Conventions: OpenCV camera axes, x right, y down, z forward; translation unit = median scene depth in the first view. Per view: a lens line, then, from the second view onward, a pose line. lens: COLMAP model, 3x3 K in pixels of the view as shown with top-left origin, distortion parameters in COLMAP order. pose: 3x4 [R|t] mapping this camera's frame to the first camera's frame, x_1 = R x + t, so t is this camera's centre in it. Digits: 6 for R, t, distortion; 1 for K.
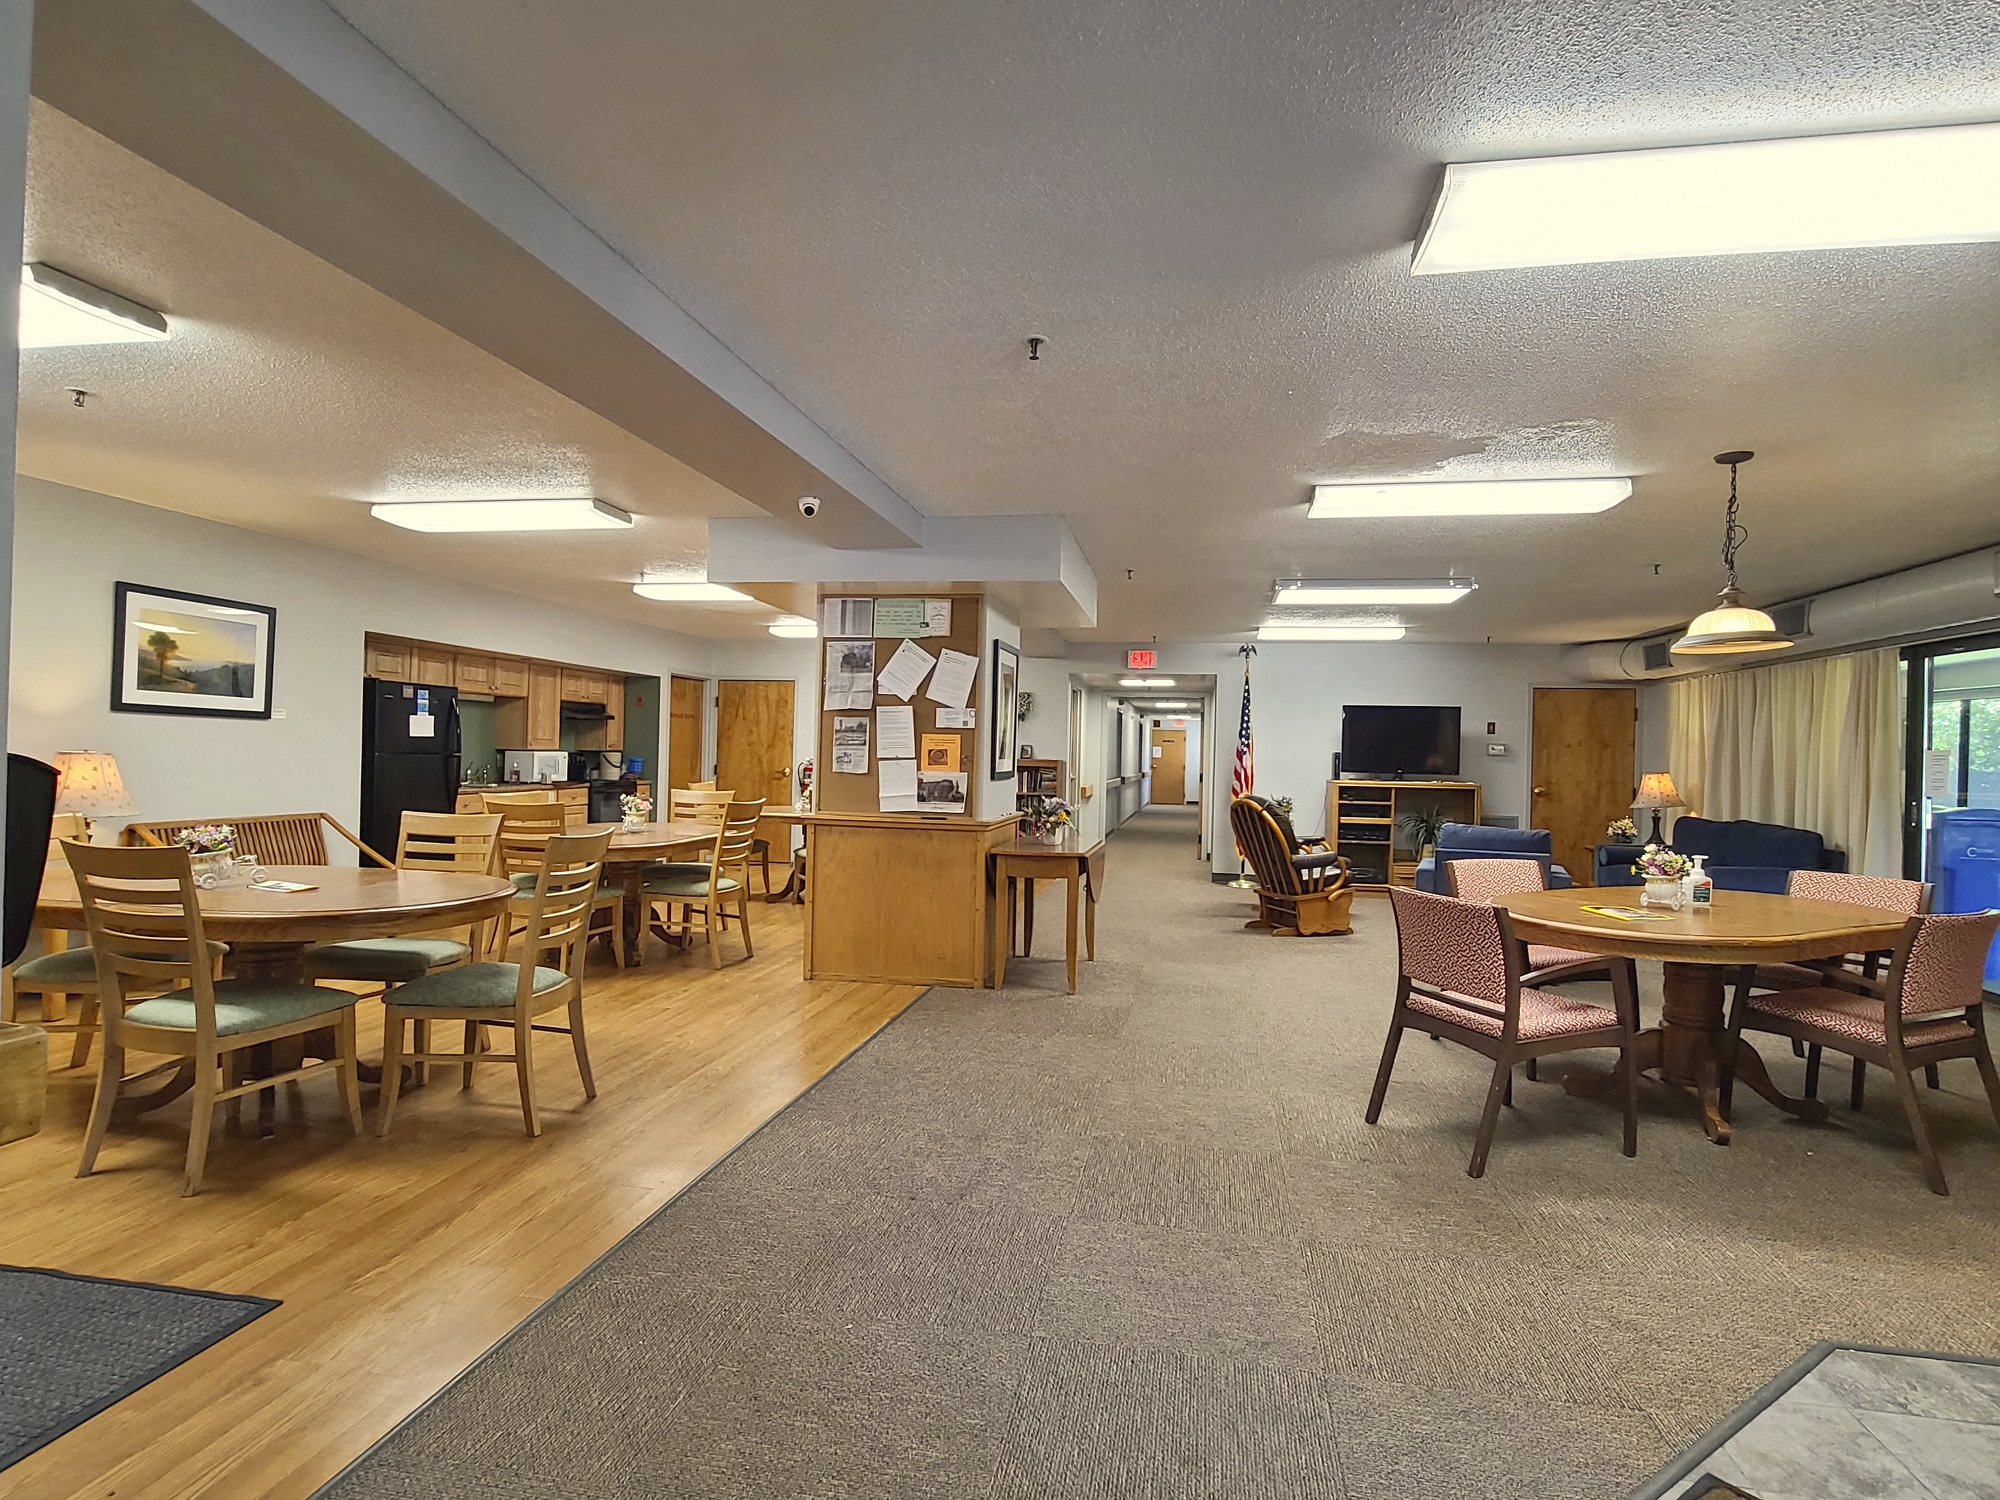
lens RADIAL K [[1056.6, 0, 1009.2], [0, 1056.6, 752.9], [0, 0, 1]] dist [0.006923, 0.000326]
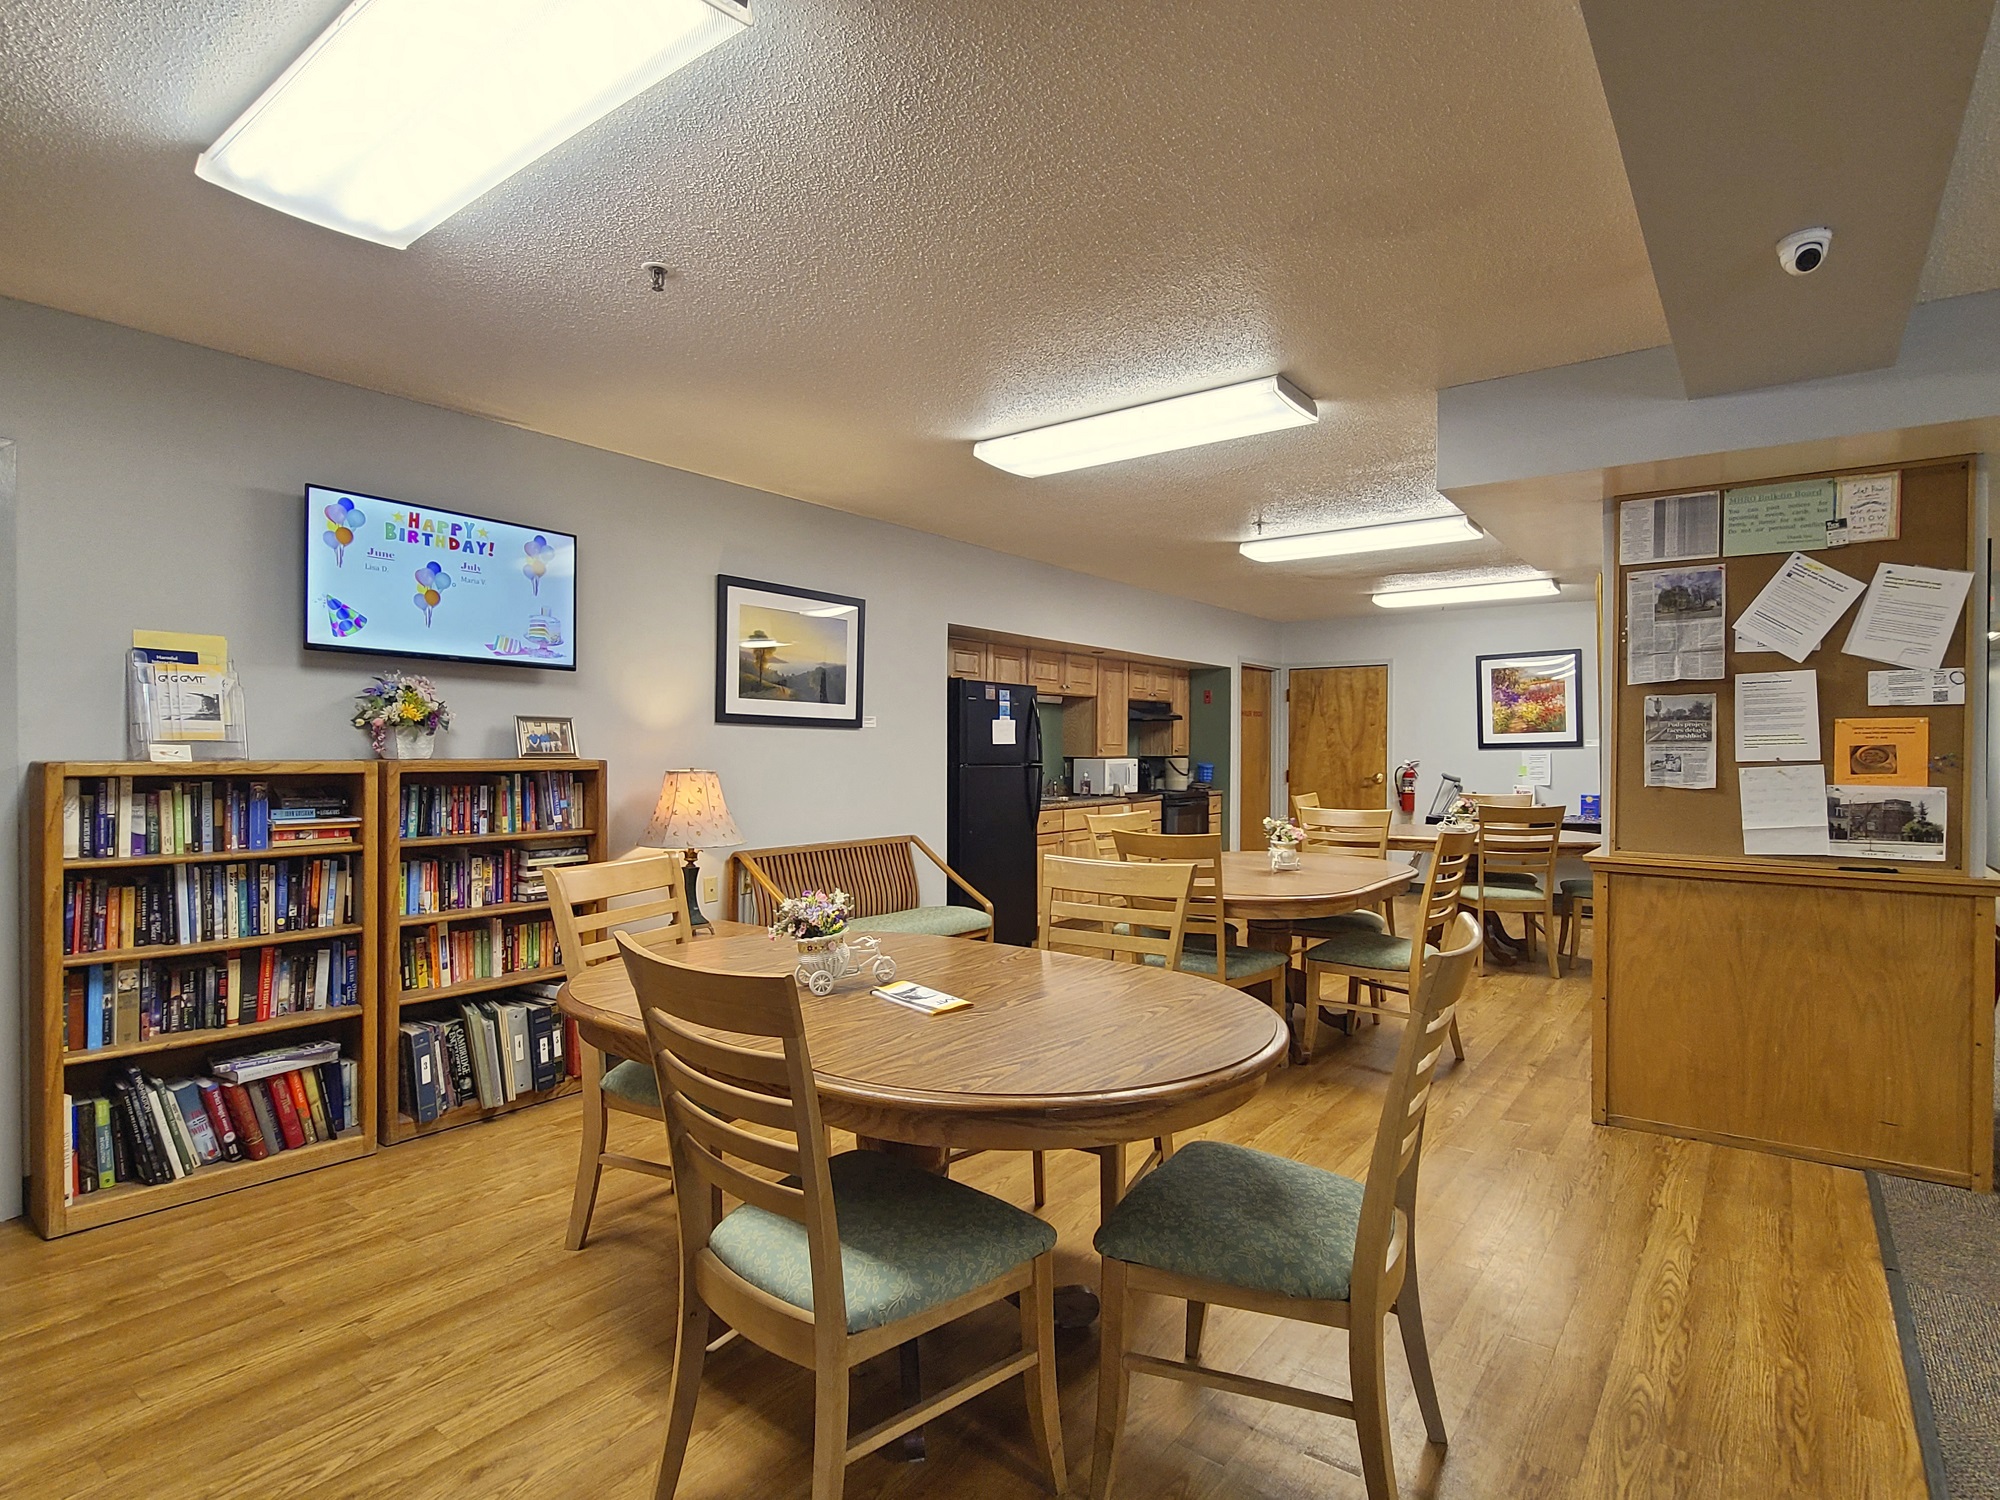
lens RADIAL K [[1056.6, 0, 1000.1], [0, 1056.6, 754.4], [0, 0, 1]] dist [0.006923, 0.000326]
pose [[0.897236, -0.018844, -0.441150, -0.229257], [0.019091, 0.999810, -0.003878, -0.005233], [0.441139, -0.004942, 0.897425, 0.293117]]
